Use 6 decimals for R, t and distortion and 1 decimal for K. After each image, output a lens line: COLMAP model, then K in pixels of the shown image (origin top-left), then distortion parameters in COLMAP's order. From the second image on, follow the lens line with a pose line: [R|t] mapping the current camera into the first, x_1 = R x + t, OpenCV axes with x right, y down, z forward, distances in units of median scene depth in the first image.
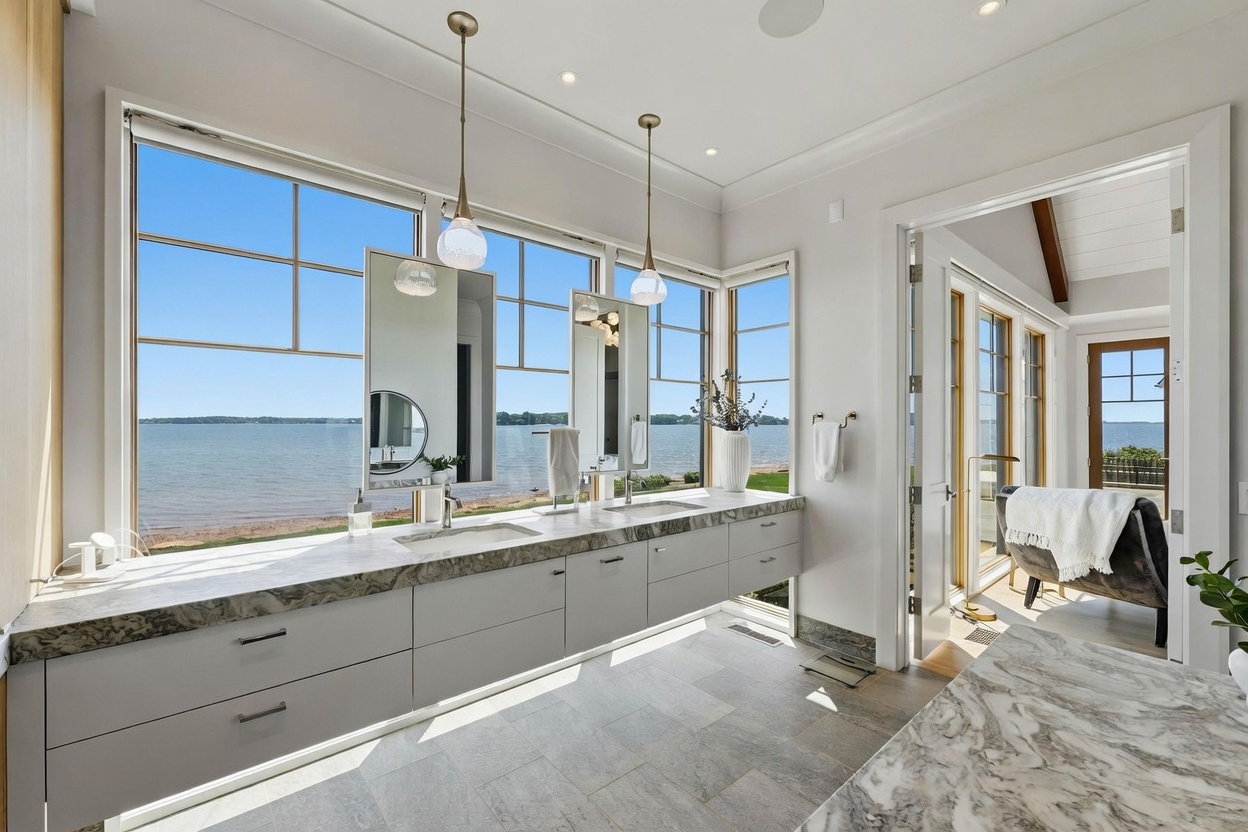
lens RADIAL K [[519.5, 0, 624.0], [0, 519.5, 416.0], [0, 0, 1]] dist [-0.001167, 0.000000]
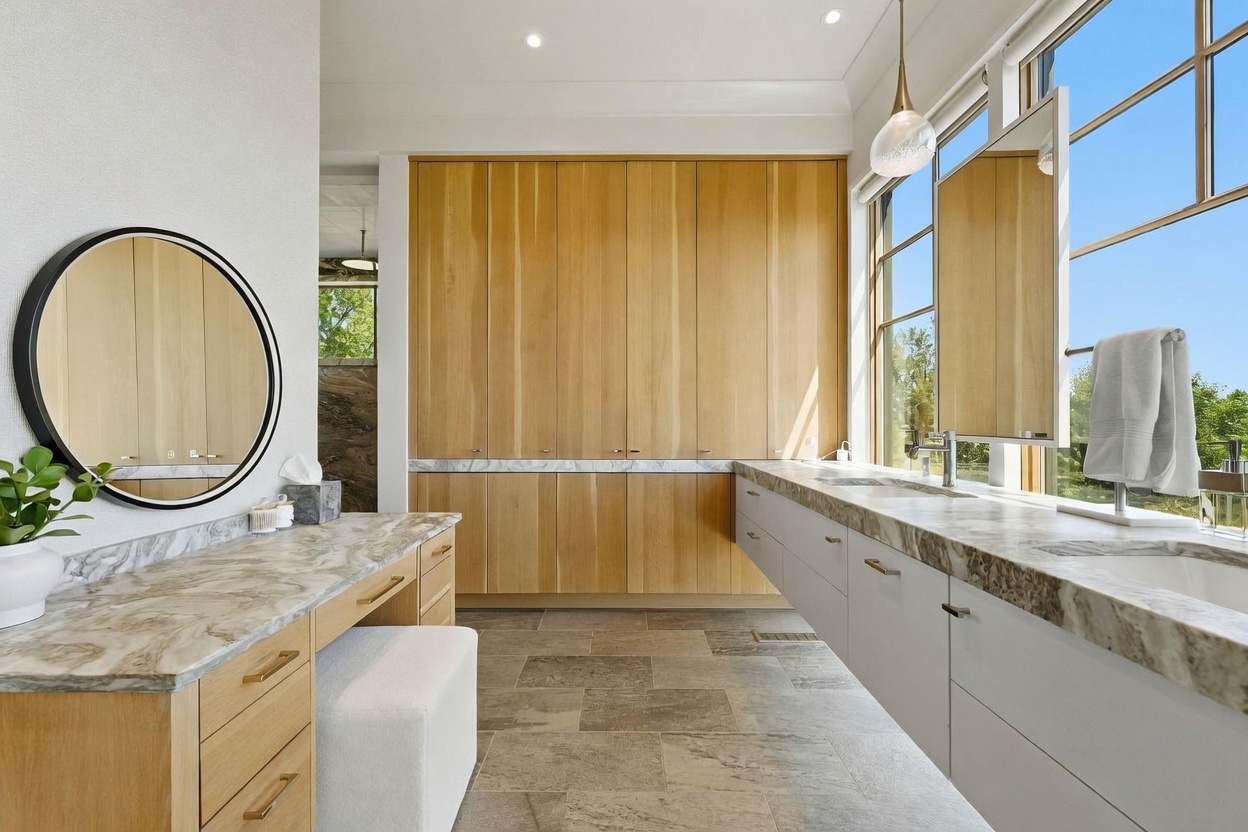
lens RADIAL K [[519.5, 0, 624.0], [0, 519.5, 416.0], [0, 0, 1]] dist [-0.001167, 0.000000]
pose [[-0.657035, -0.011298, -0.753776, 0.952128], [0.002311, 0.999853, -0.017000, 0.186525], [0.753857, -0.012912, -0.656912, 1.841810]]
